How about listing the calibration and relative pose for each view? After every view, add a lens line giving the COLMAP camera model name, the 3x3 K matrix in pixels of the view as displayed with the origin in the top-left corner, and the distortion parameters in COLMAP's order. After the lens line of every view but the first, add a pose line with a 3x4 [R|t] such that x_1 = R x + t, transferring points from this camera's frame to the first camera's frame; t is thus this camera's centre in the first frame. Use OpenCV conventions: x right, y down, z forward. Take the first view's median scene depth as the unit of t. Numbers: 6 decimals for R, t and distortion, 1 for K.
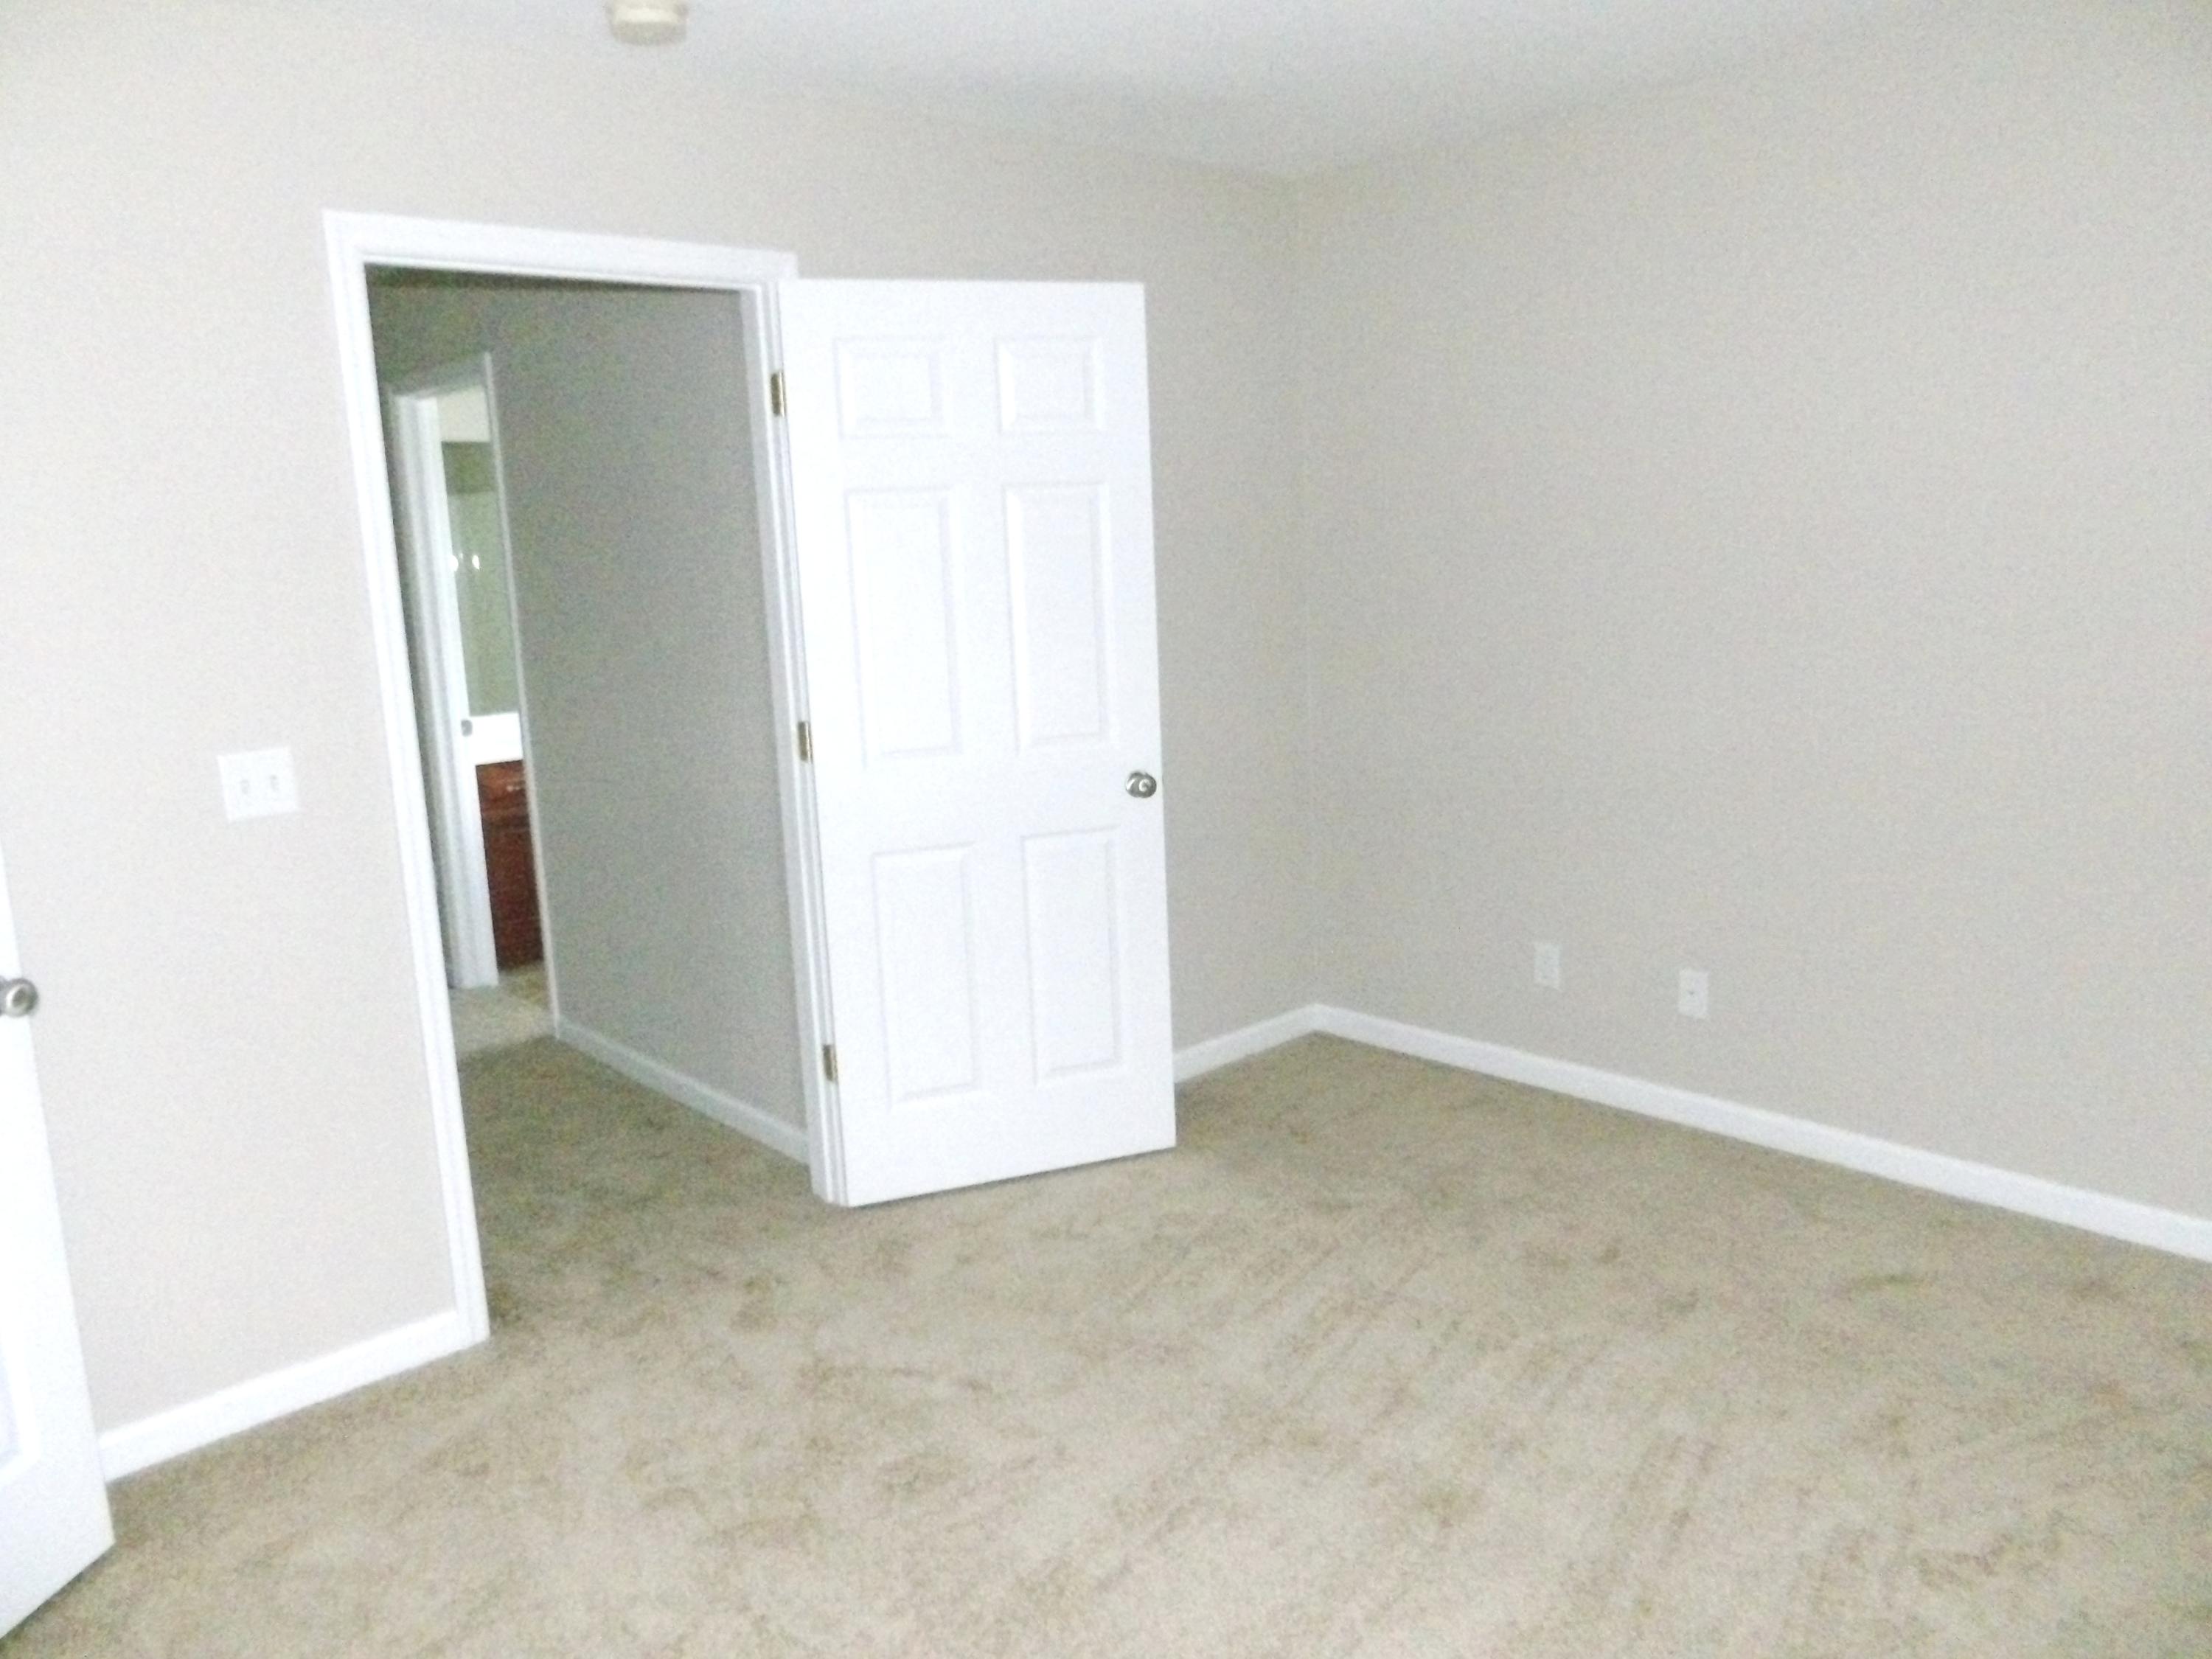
lens RADIAL K [[1546.4, 0, 1104.8], [0, 1546.4, 803.8], [0, 0, 1]] dist [0.003779, 0.005148]
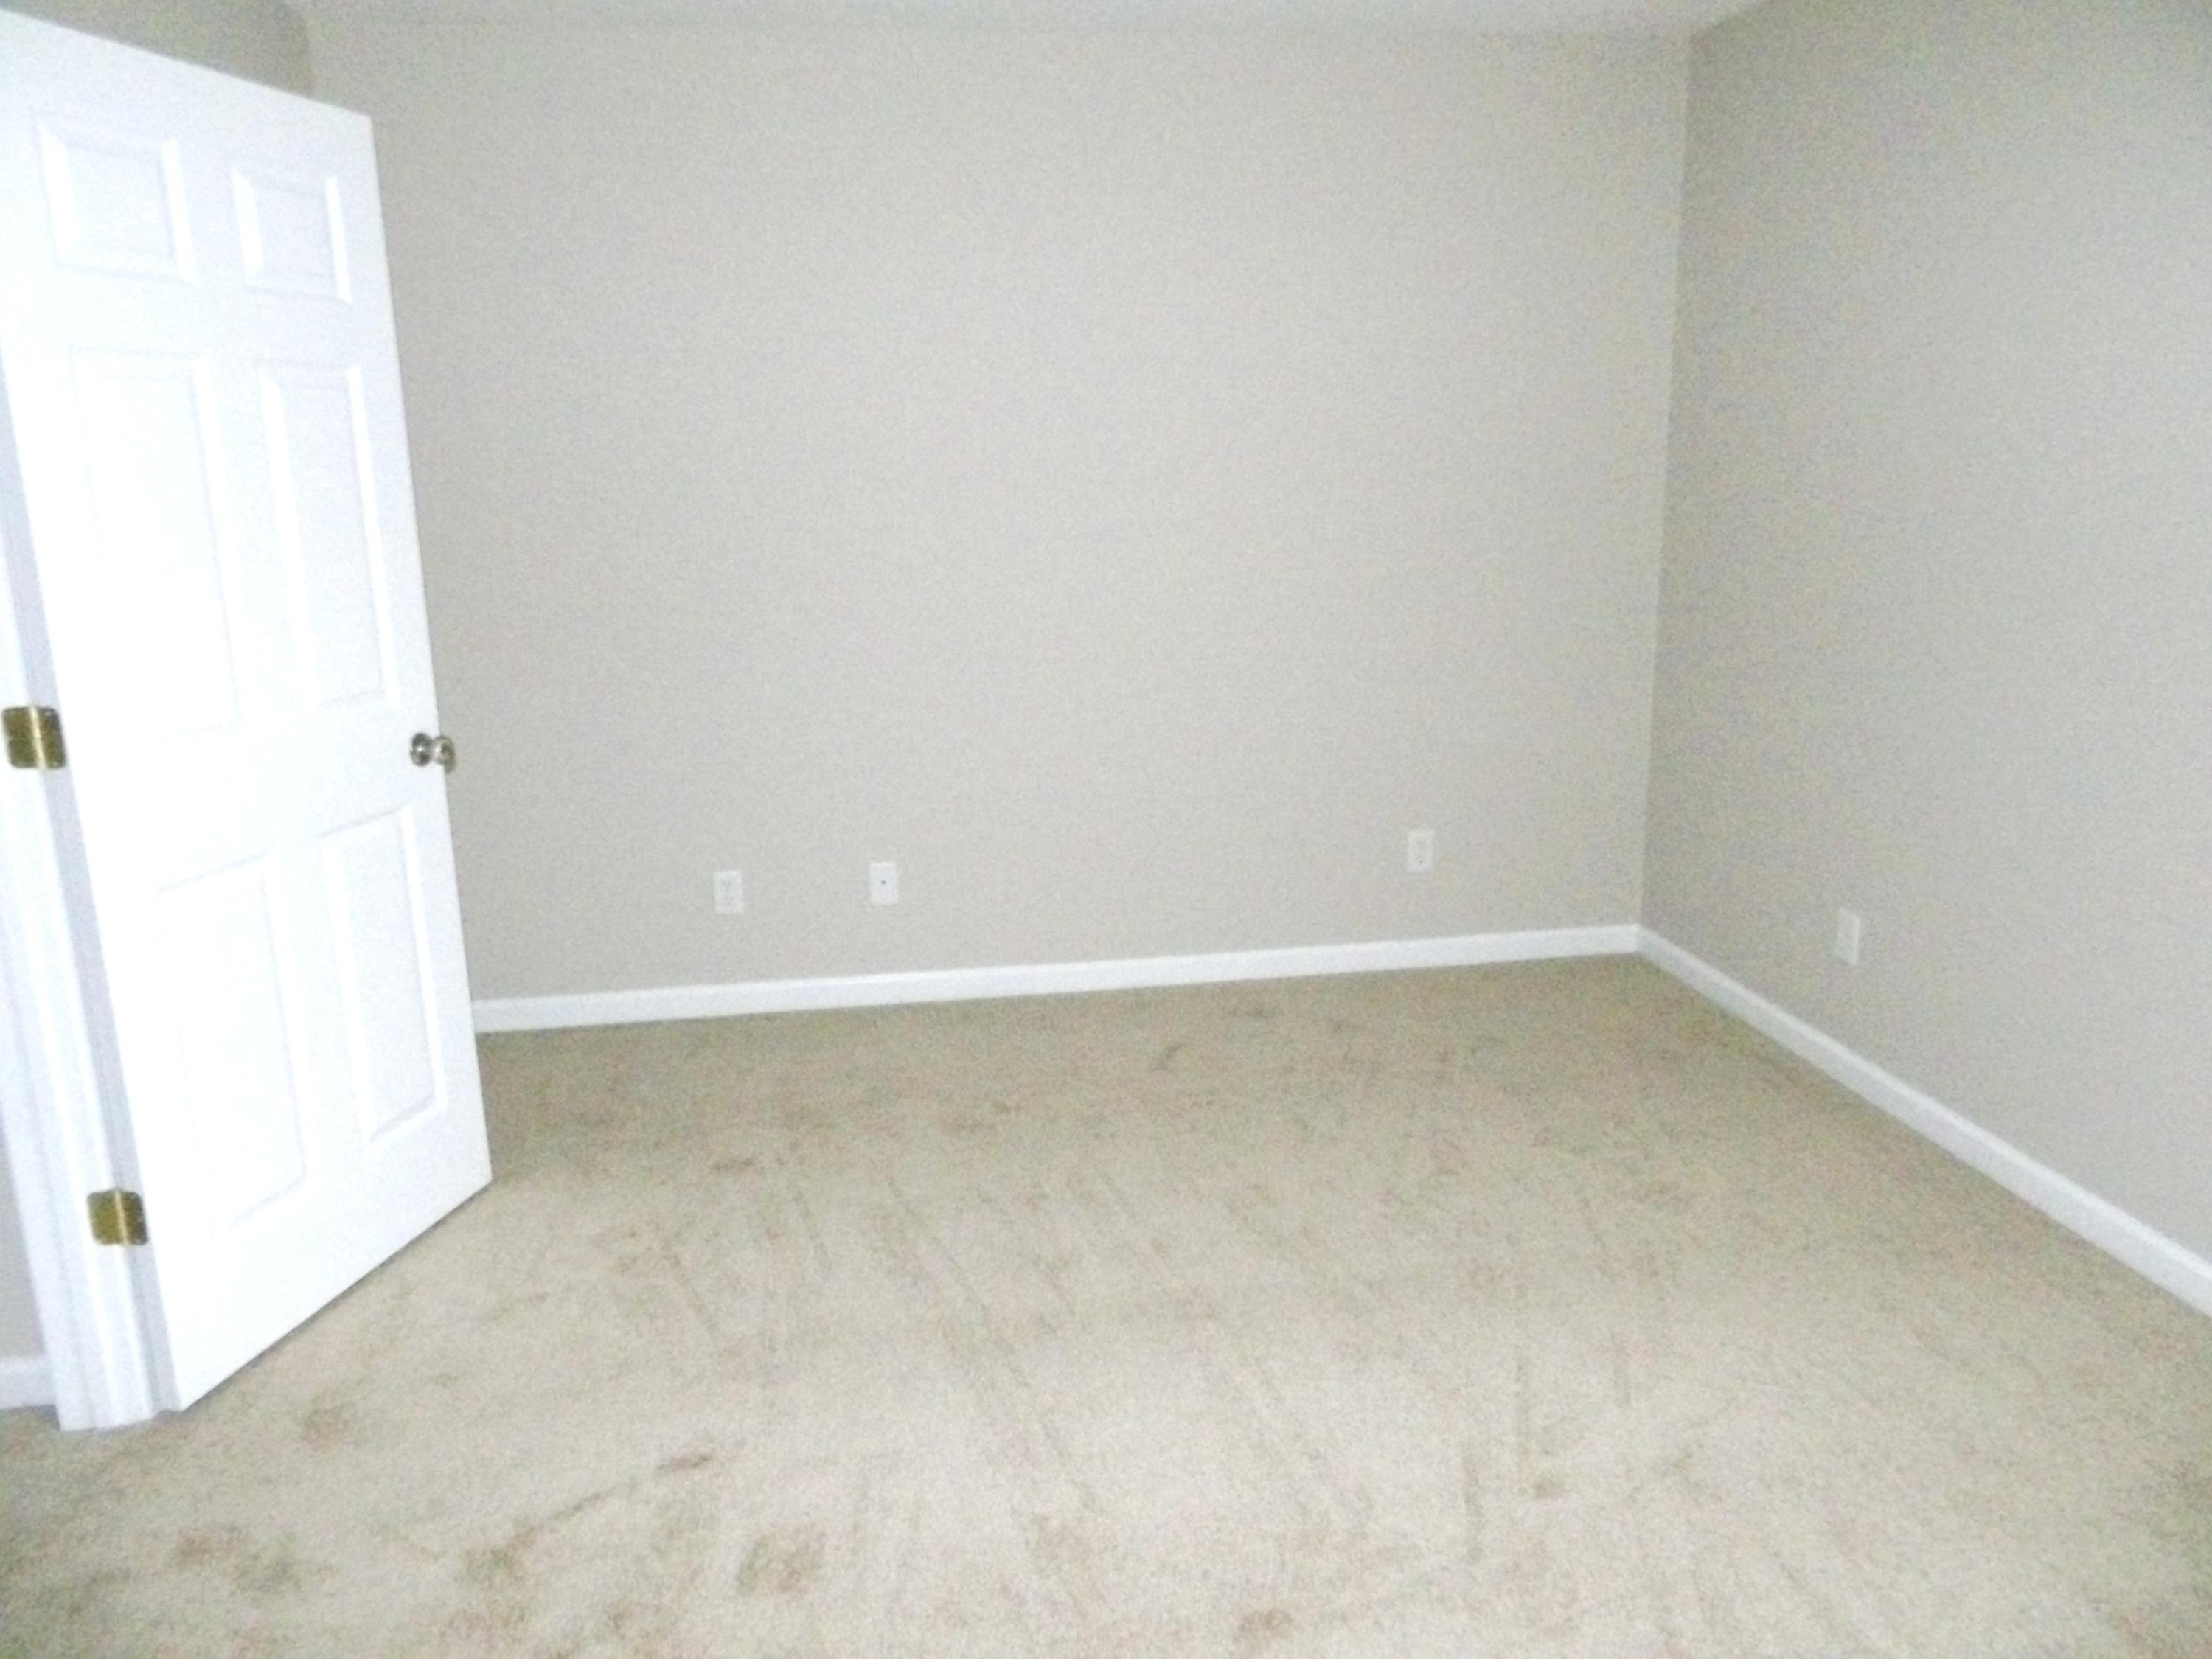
lens RADIAL K [[1546.4, 0, 1104.8], [0, 1546.4, 803.8], [0, 0, 1]] dist [0.003779, 0.005148]
pose [[0.548988, -0.144581, 0.823231, -0.468389], [0.126166, 0.987975, 0.089379, -0.013878], [-0.826253, 0.054796, 0.560627, 0.265851]]
